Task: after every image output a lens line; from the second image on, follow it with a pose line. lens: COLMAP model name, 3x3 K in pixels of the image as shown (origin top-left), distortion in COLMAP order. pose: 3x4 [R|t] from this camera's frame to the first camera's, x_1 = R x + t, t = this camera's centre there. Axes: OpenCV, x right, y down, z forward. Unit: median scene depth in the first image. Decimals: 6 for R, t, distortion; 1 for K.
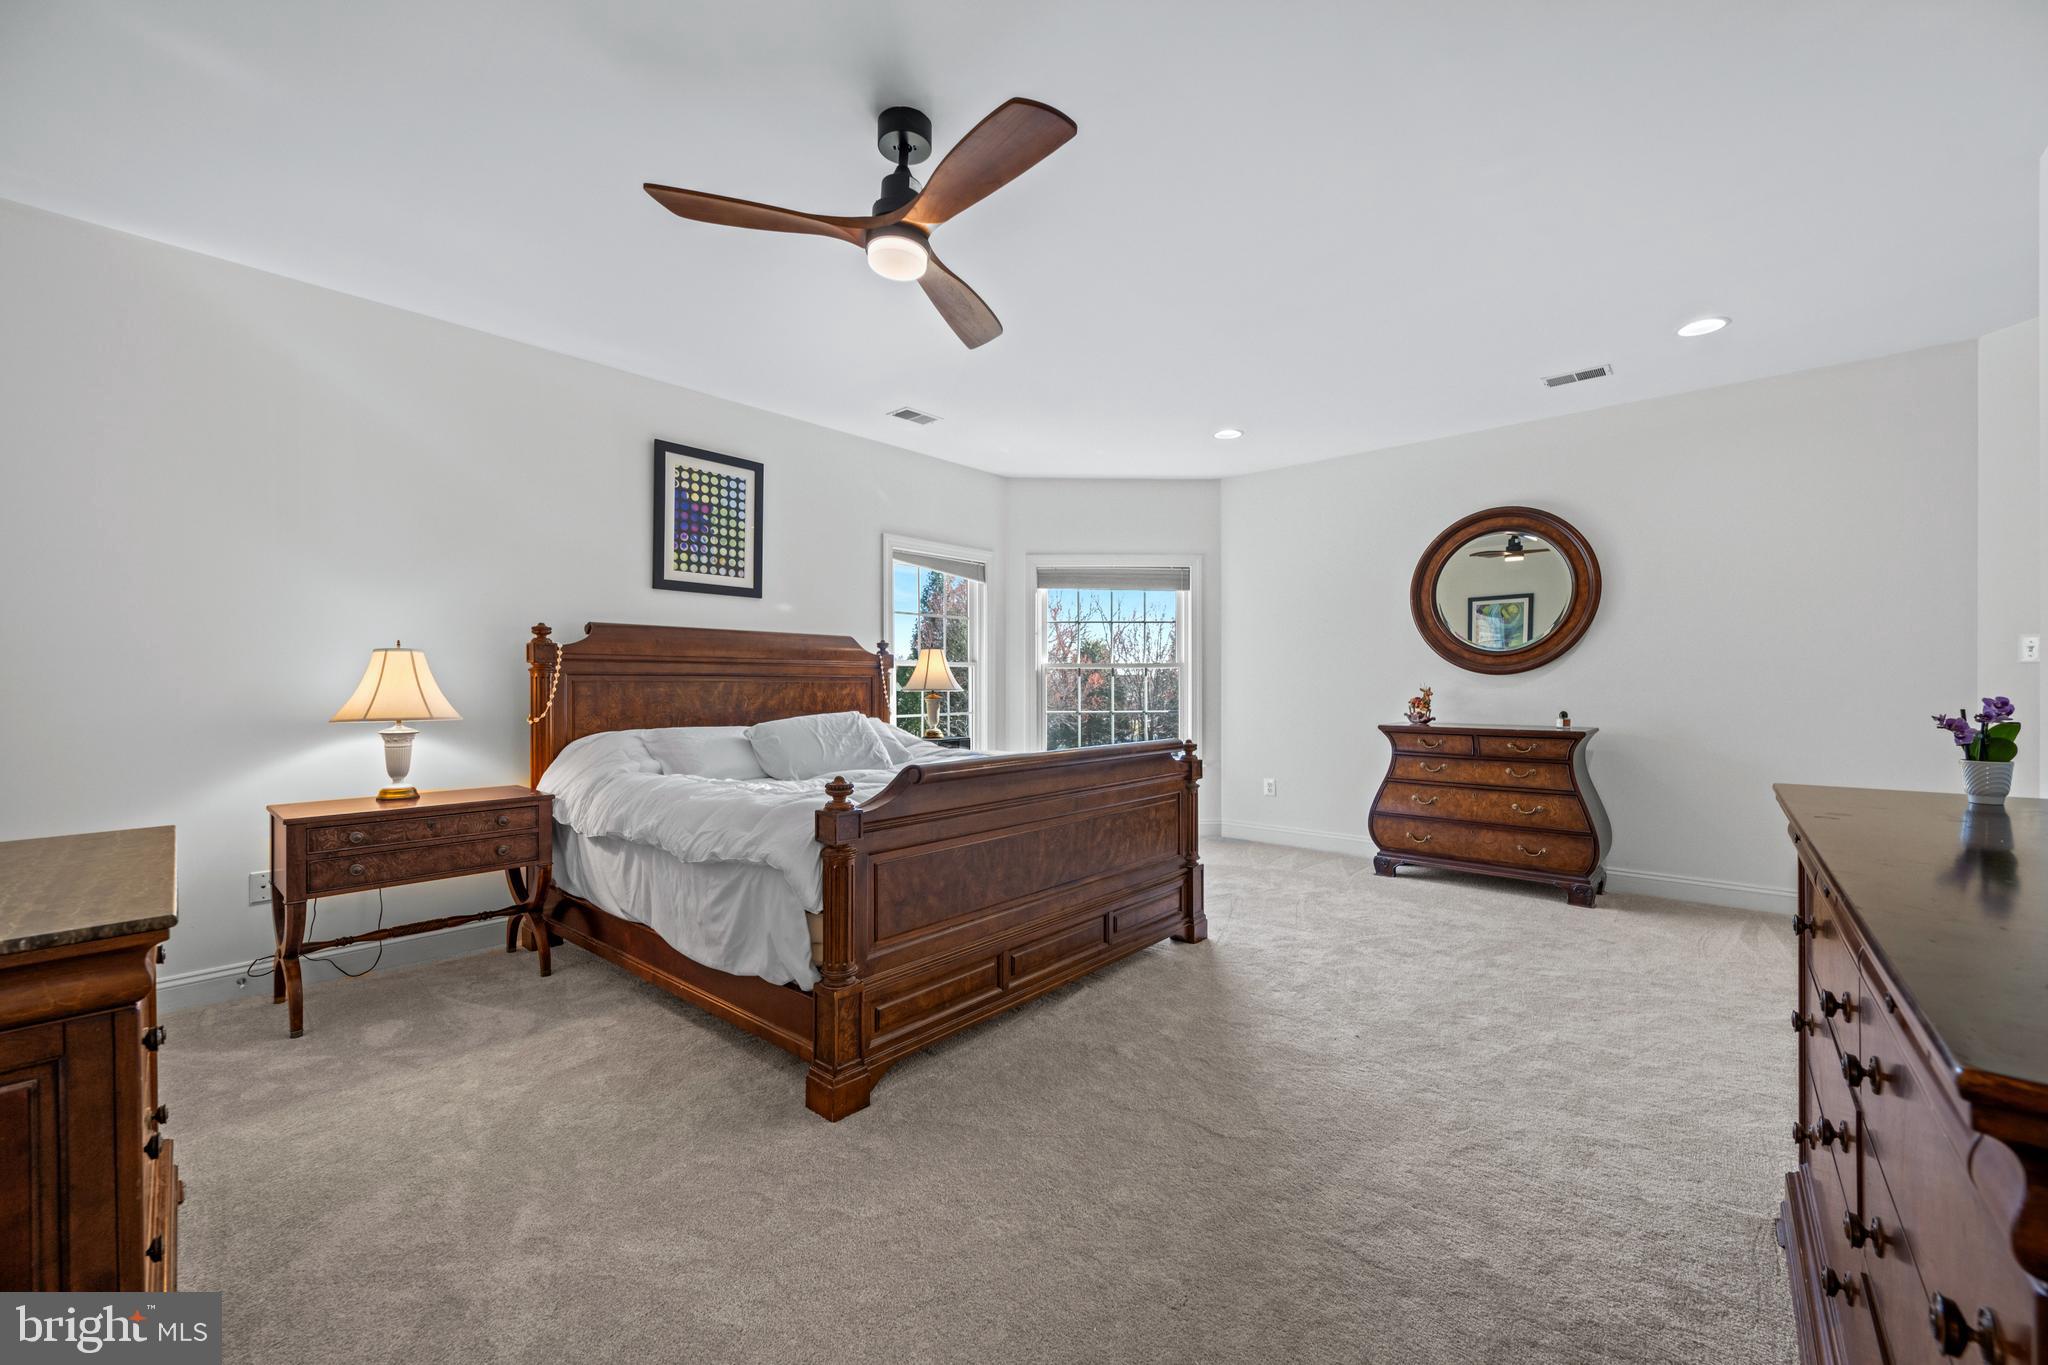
lens RADIAL K [[832.8, 0, 1014.7], [0, 832.8, 688.6], [0, 0, 1]] dist [-0.001281, -0.000052]
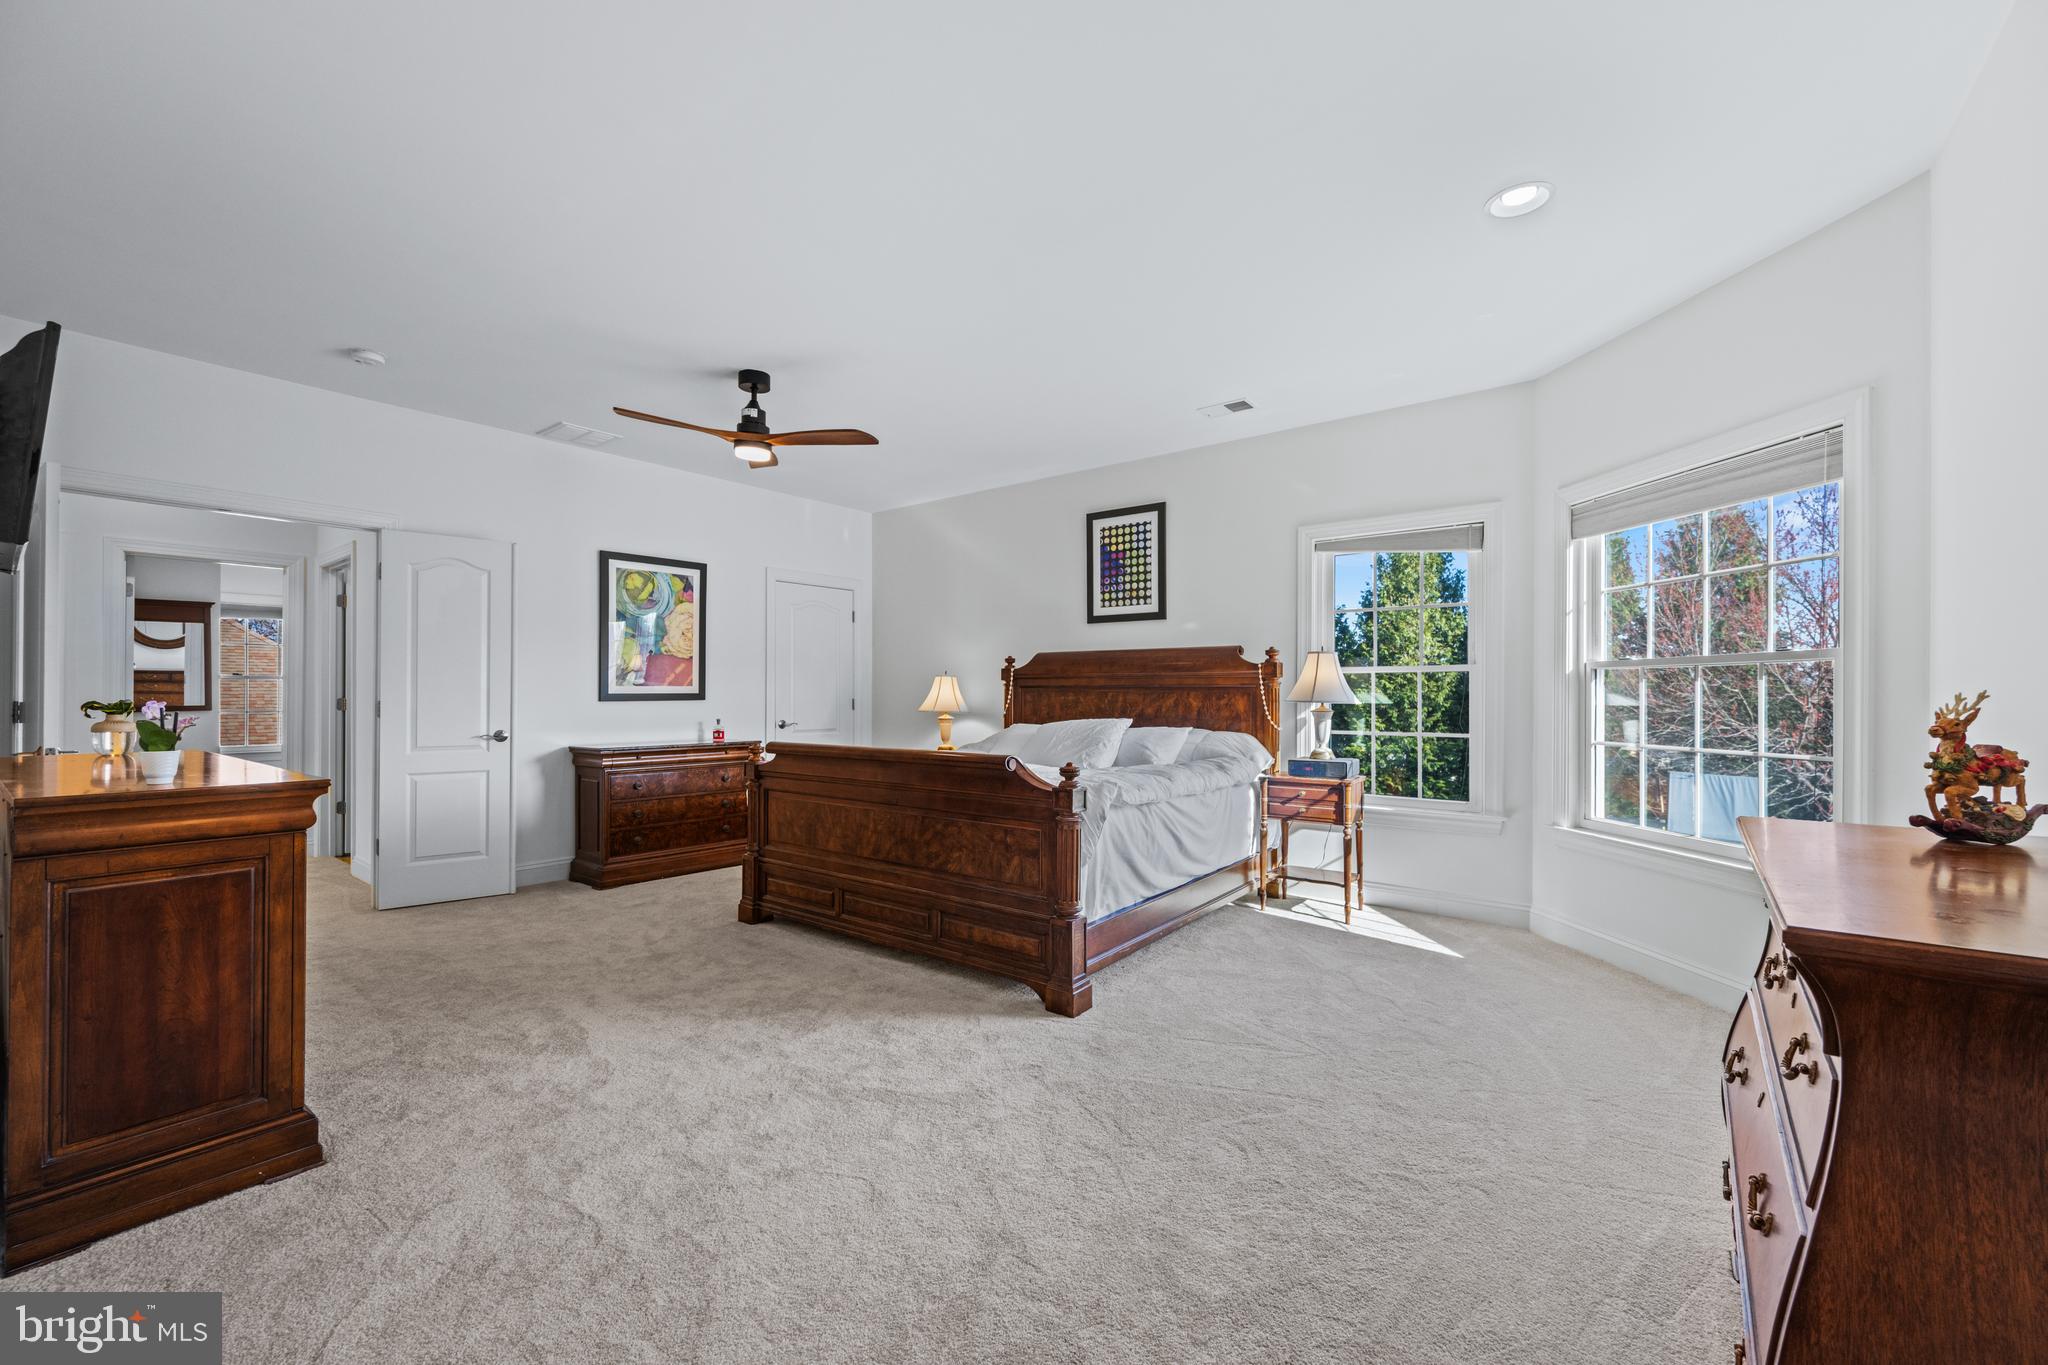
lens RADIAL K [[832.8, 0, 1014.7], [0, 832.8, 688.6], [0, 0, 1]] dist [-0.001281, -0.000052]
pose [[0.033935, -0.007058, -0.999399, 0.870495], [-0.011181, 0.999910, -0.007441, -0.002712], [0.999361, 0.011427, 0.033853, 0.792653]]
